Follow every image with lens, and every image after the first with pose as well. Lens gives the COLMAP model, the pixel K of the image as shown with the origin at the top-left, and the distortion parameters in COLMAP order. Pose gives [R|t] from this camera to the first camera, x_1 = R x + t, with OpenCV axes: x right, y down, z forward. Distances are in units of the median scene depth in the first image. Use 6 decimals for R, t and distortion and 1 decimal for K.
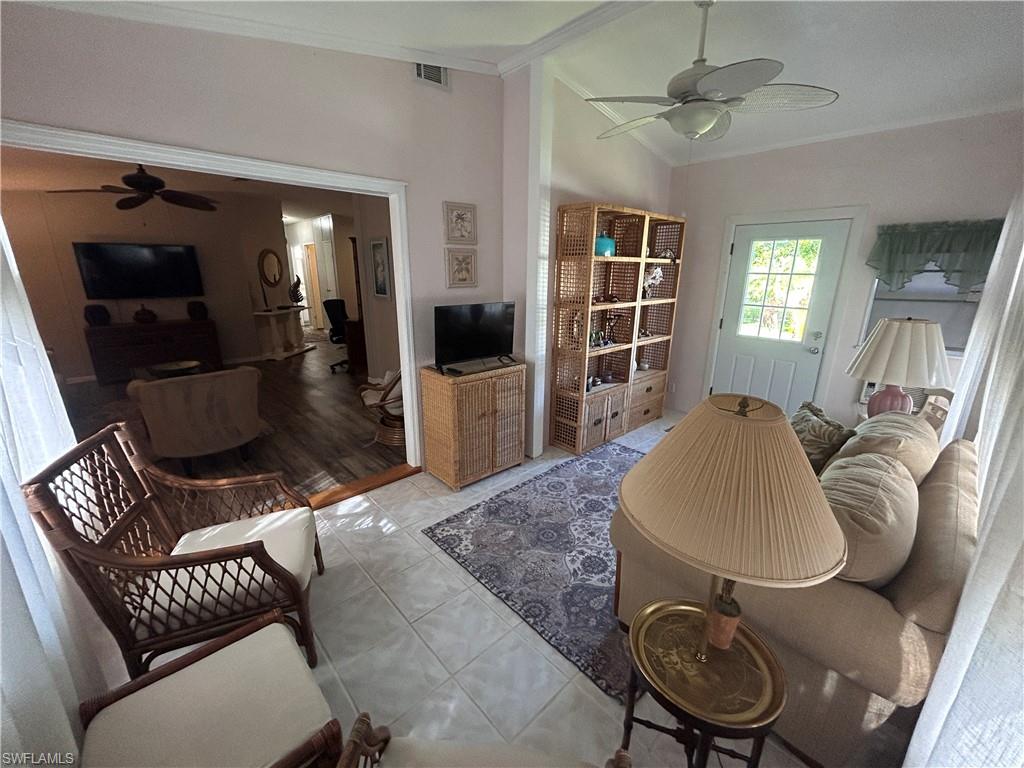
lens RADIAL K [[409.6, 0, 512.0], [0, 409.6, 384.0], [0, 0, 1]] dist [-0.001916, 0.000123]
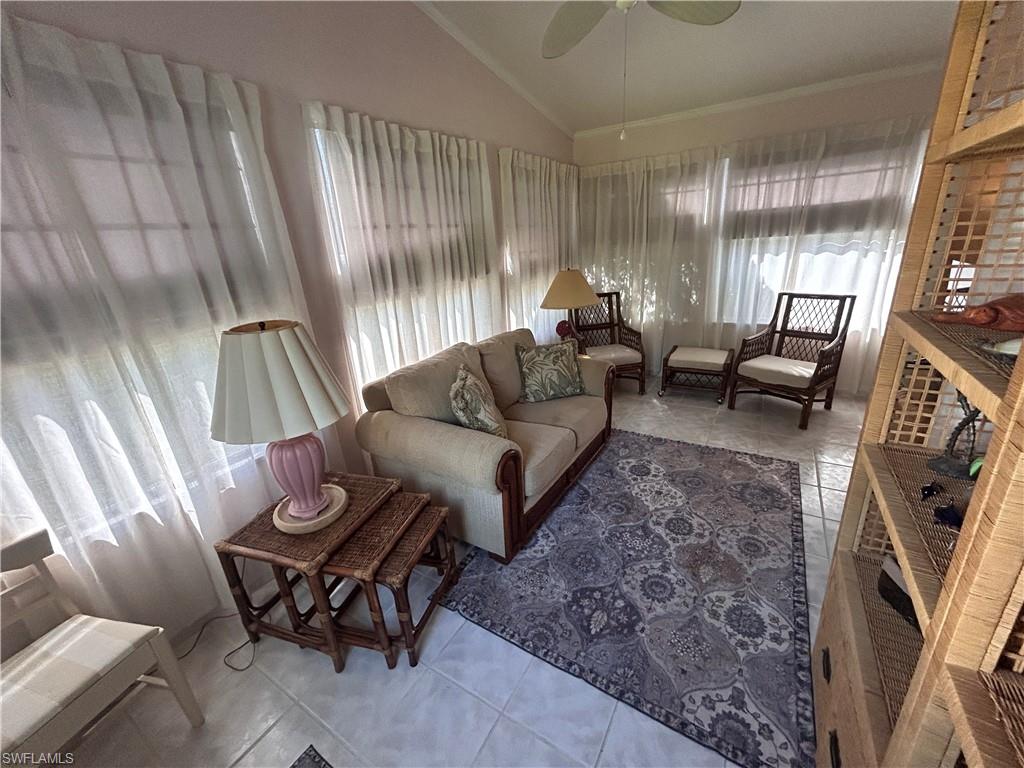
lens RADIAL K [[435.5, 0, 512.0], [0, 435.5, 384.0], [0, 0, 1]] dist [-0.001359, 0.000326]
pose [[-0.960861, 0.136031, -0.241334, 0.730203], [-0.019906, 0.834987, 0.549909, -0.418376], [0.276315, 0.533190, -0.799599, 1.545398]]
